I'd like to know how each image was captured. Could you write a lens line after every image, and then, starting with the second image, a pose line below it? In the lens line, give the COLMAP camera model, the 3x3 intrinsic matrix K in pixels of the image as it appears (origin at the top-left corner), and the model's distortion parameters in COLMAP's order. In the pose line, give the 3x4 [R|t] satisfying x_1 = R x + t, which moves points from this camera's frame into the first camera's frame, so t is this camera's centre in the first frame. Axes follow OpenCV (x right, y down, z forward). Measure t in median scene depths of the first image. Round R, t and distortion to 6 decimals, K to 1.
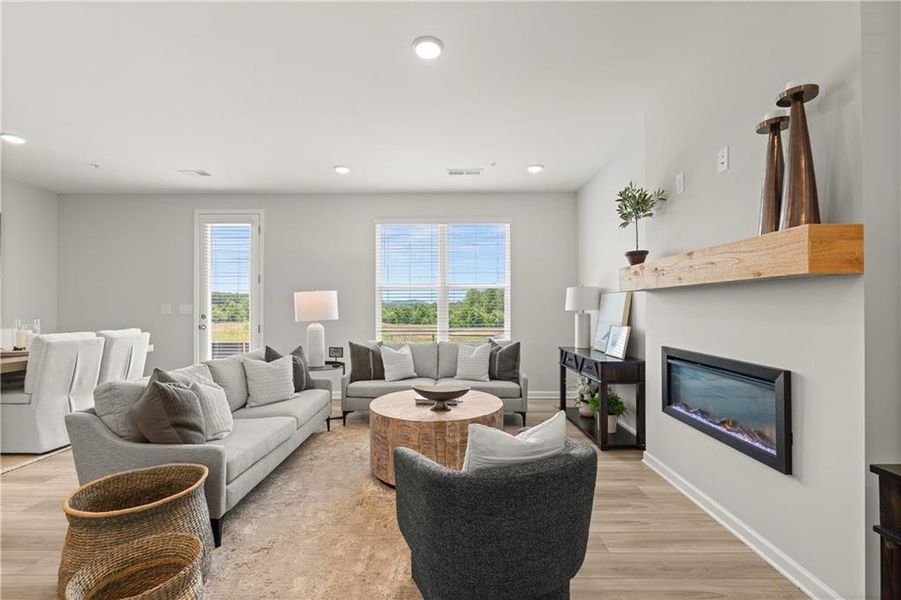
lens RADIAL K [[385.6, 0, 448.5], [0, 385.6, 305.6], [0, 0, 1]] dist [-0.002361, 0.000223]
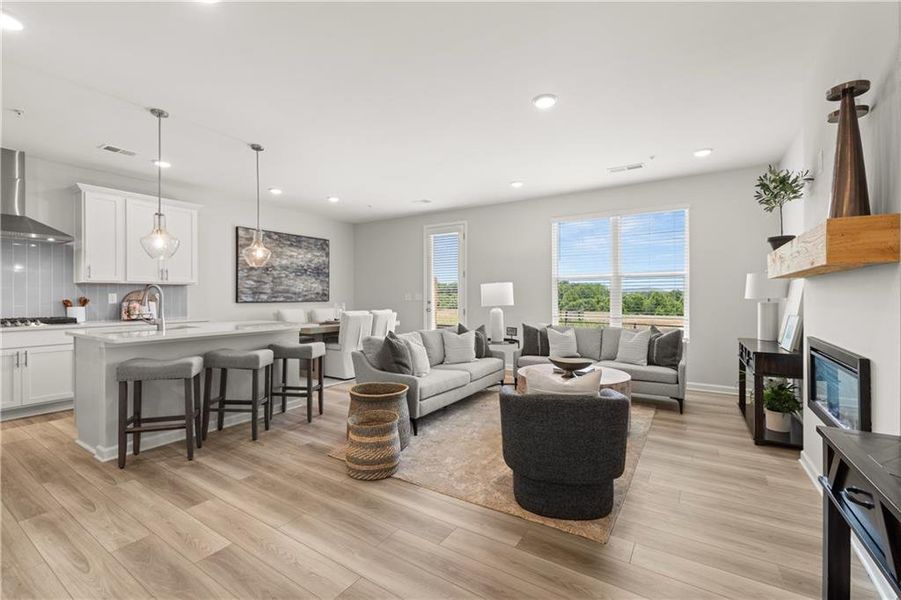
lens RADIAL K [[387.1, 0, 447.9], [0, 387.1, 297.3], [0, 0, 1]] dist [-0.002622, -0.000102]
pose [[0.843899, 0.001833, -0.536500, 0.241822], [0.002689, 0.999967, 0.007647, -0.000056], [0.536496, -0.007896, 0.843866, -0.200483]]
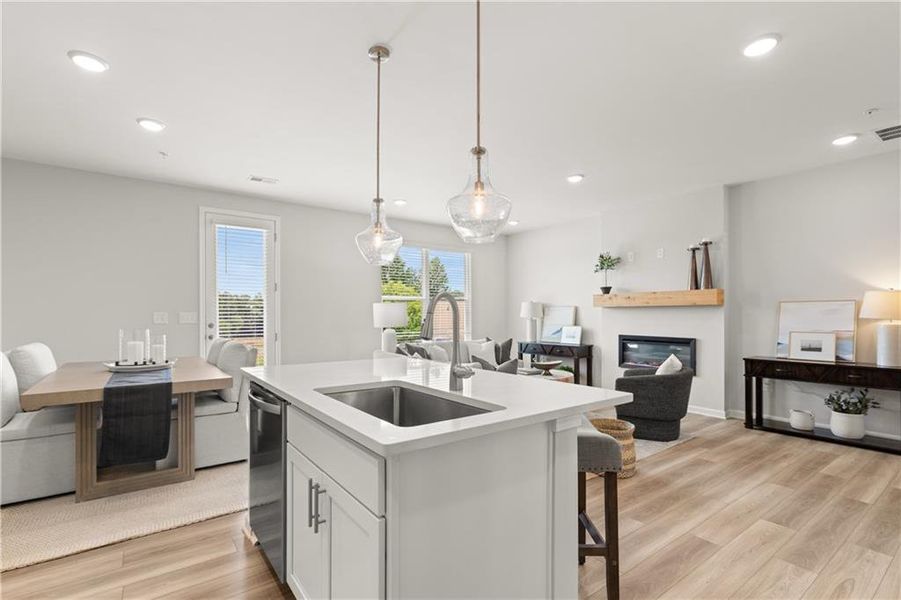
lens RADIAL K [[414.5, 0, 441.9], [0, 414.5, 314.4], [0, 0, 1]] dist [-0.002022, 0.000033]
pose [[0.808702, 0.001654, 0.588217, -1.114252], [-0.002522, 0.999997, 0.000655, -0.000297], [-0.588214, -0.002013, 0.808703, -0.160408]]
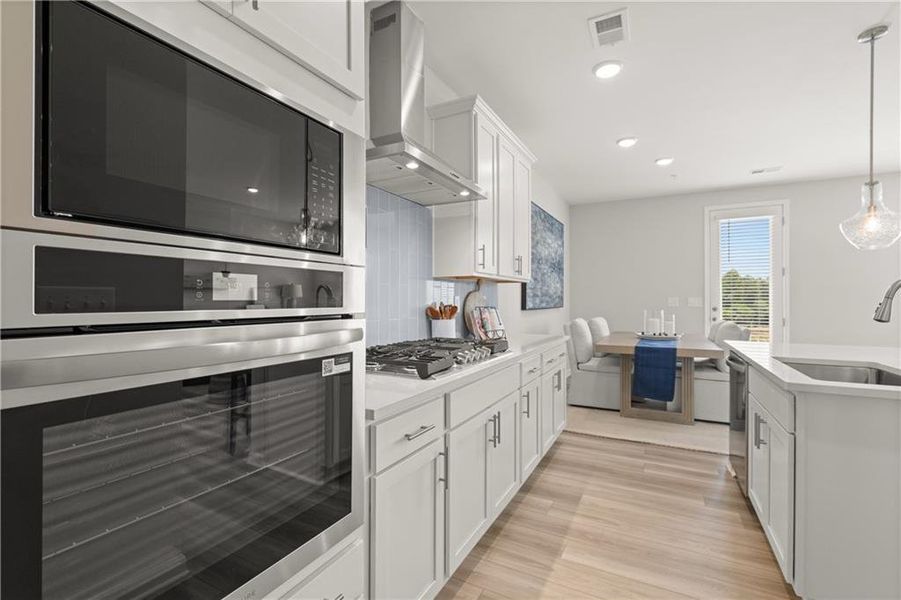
lens RADIAL K [[409.5, 0, 450.5], [0, 409.5, 300.0], [0, 0, 1]] dist [-0.000892, 0.000189]
pose [[0.887170, 0.001980, -0.461438, -1.098105], [-0.000221, 0.999993, 0.003866, -0.000854], [0.461443, -0.003328, 0.887164, -0.445746]]
